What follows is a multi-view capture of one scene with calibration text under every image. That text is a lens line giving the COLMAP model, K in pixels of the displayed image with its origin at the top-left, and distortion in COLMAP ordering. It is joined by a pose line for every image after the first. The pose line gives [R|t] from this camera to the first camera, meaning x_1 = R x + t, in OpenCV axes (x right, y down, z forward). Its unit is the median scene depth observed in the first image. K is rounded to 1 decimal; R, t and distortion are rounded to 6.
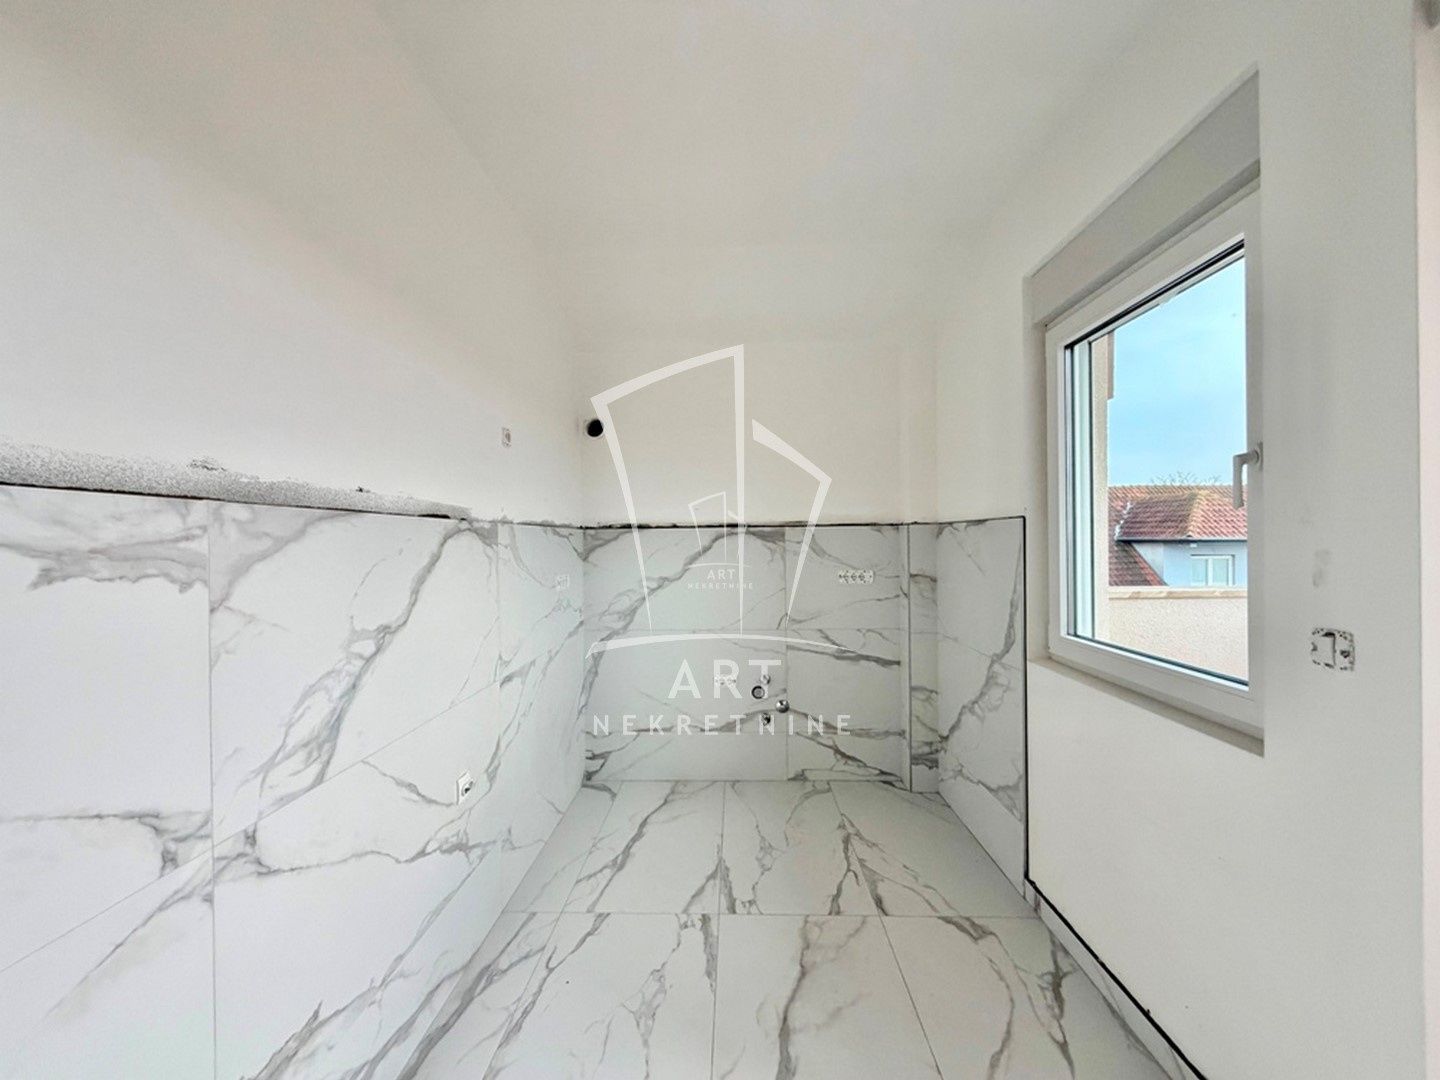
lens RADIAL K [[572.1, 0, 714.8], [0, 572.1, 543.0], [0, 0, 1]] dist [-0.000962, 0.000182]
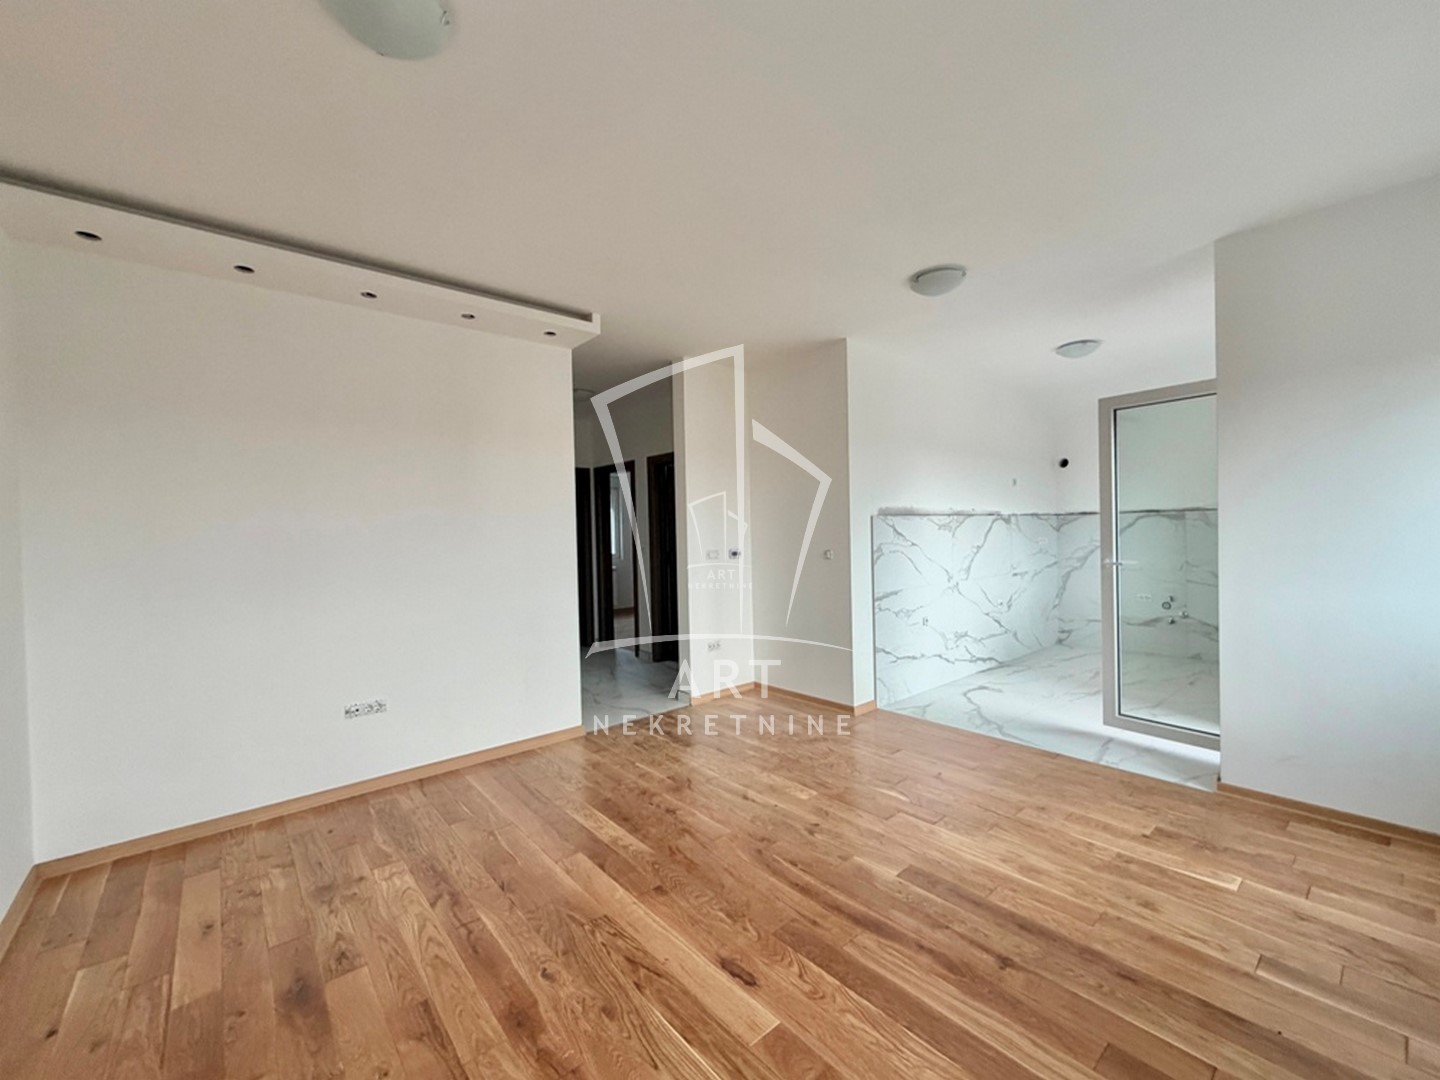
lens RADIAL K [[586.4, 0, 720.0], [0, 586.4, 540.0], [0, 0, 1]] dist [0.000659, 0.000016]
pose [[0.675767, 0.006073, -0.737090, 0.490659], [0.013931, 0.999682, 0.021008, 0.002133], [0.736983, -0.024465, 0.675468, -1.260334]]
